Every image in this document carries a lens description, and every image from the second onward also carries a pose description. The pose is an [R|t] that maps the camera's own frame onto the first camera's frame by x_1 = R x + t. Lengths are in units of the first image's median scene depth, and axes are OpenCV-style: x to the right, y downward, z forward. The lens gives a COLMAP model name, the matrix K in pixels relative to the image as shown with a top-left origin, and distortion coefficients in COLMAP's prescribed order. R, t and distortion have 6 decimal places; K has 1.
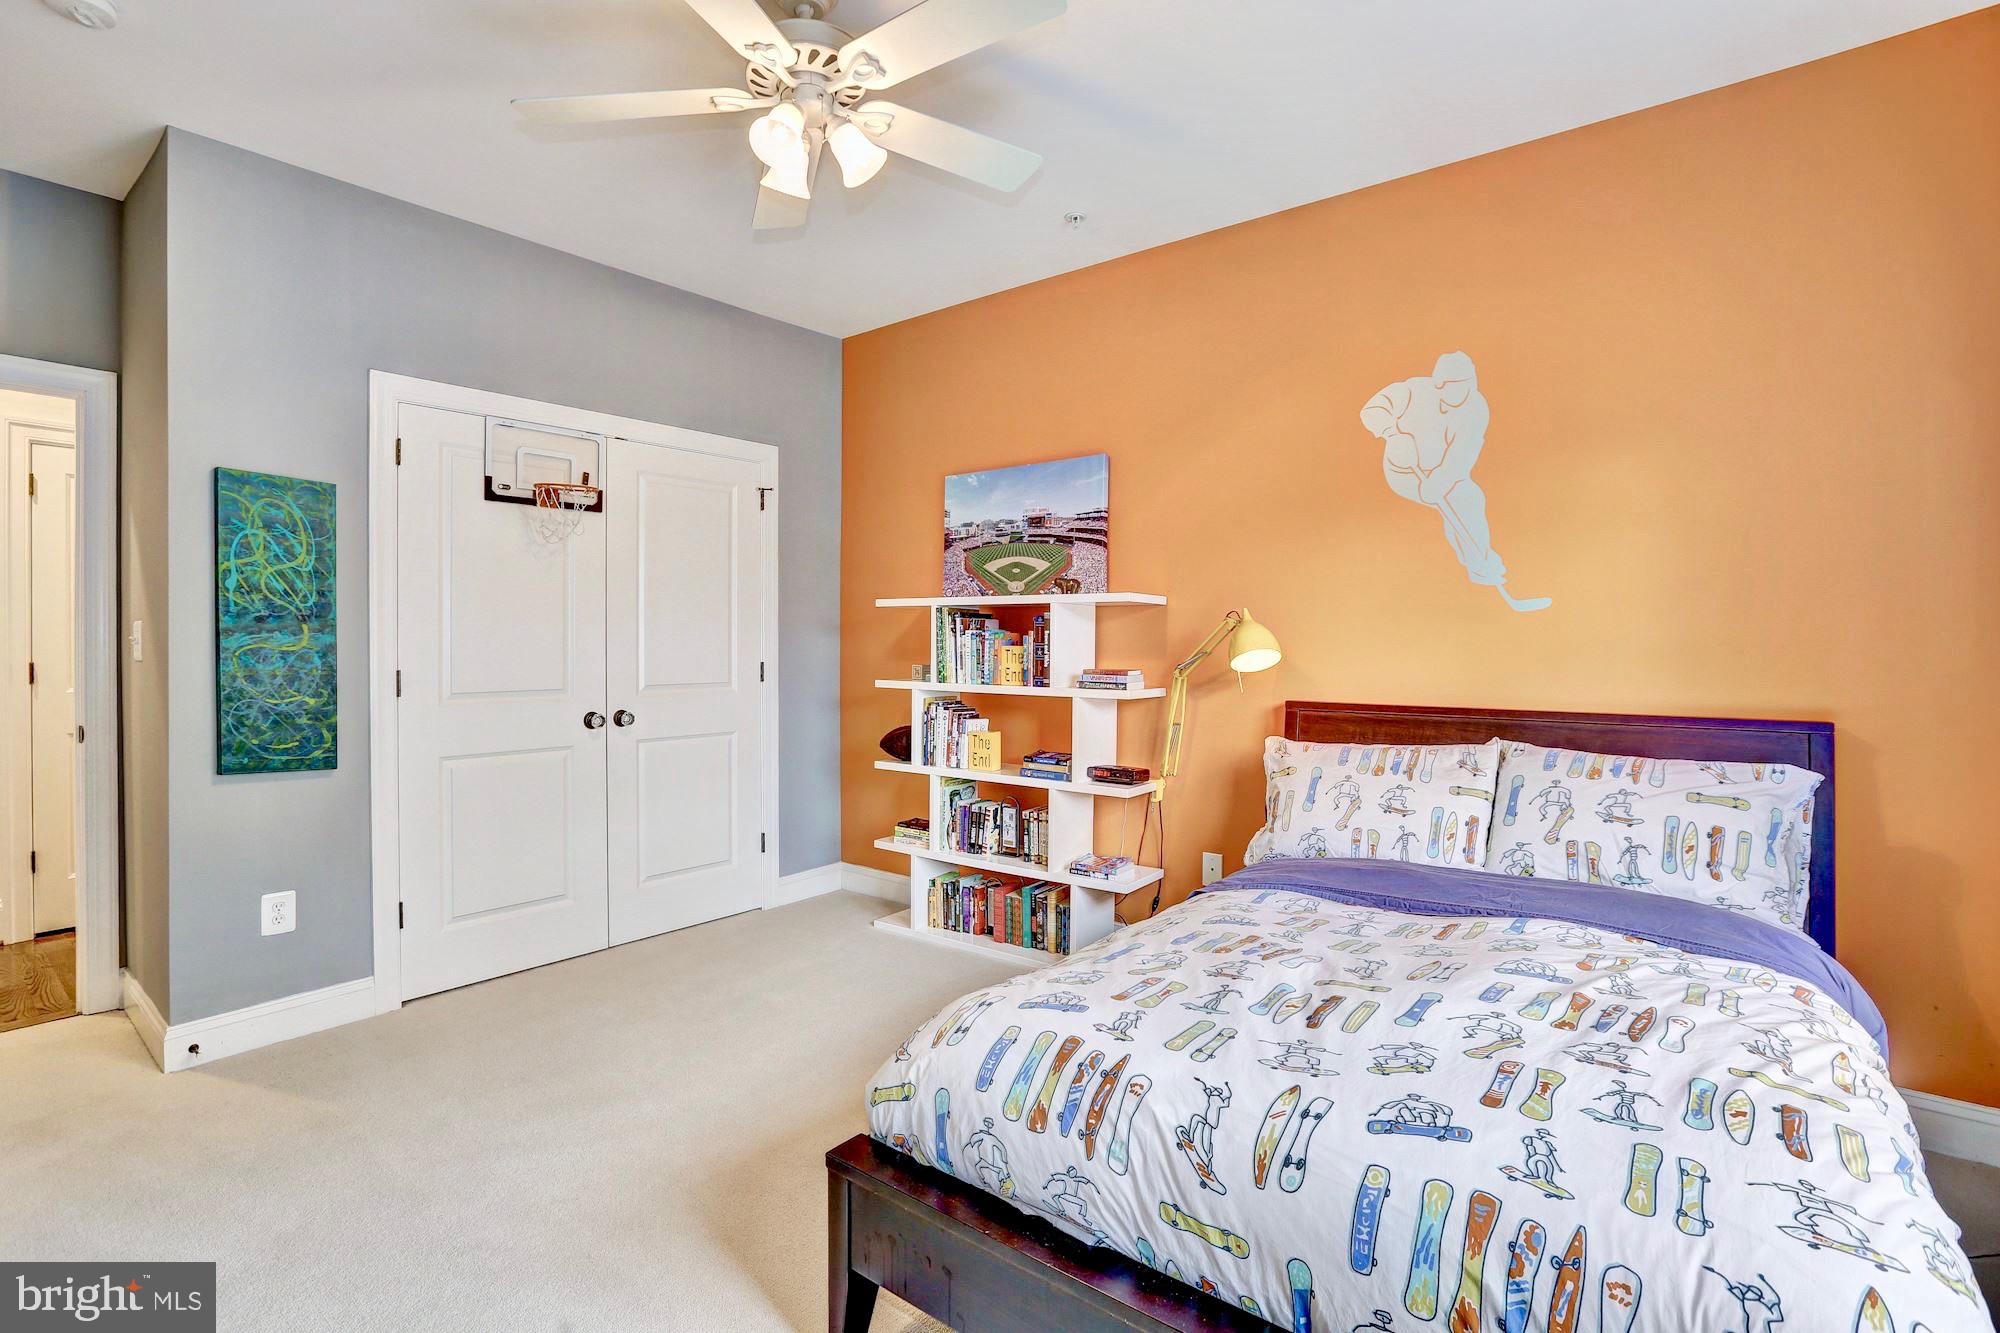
lens RADIAL K [[941.0, 0, 991.1], [0, 941.0, 659.9], [0, 0, 1]] dist [-0.058498, 0.031357]
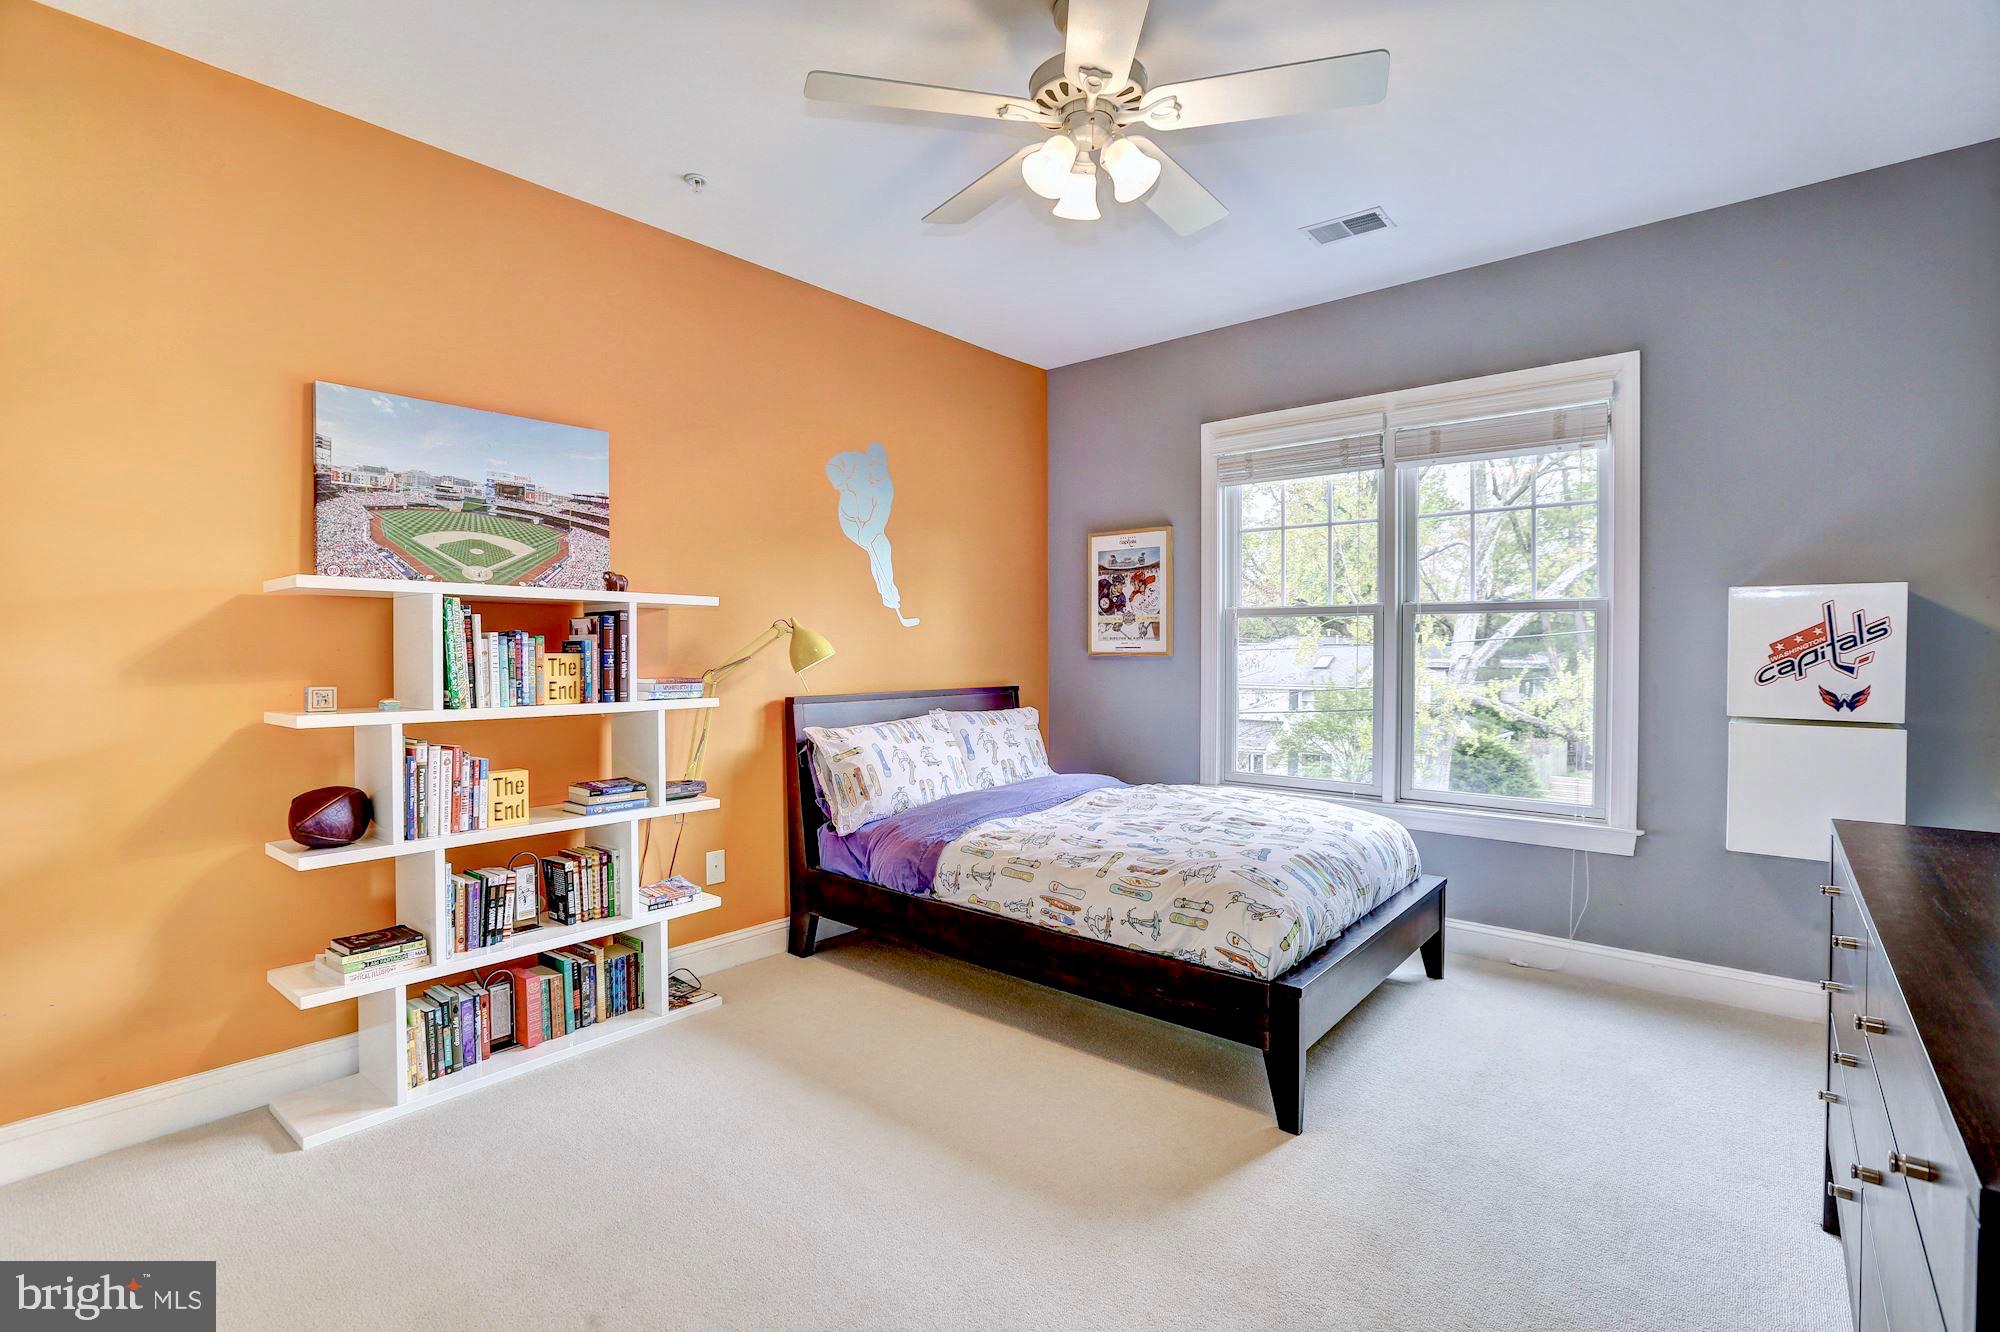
lens RADIAL K [[941.0, 0, 991.1], [0, 941.0, 659.4], [0, 0, 1]] dist [-0.058498, 0.031357]
pose [[0.035488, -0.018983, 0.999190, -0.702825], [0.017667, 0.999675, 0.018365, -0.017130], [-0.999214, 0.017001, 0.035812, 0.589051]]
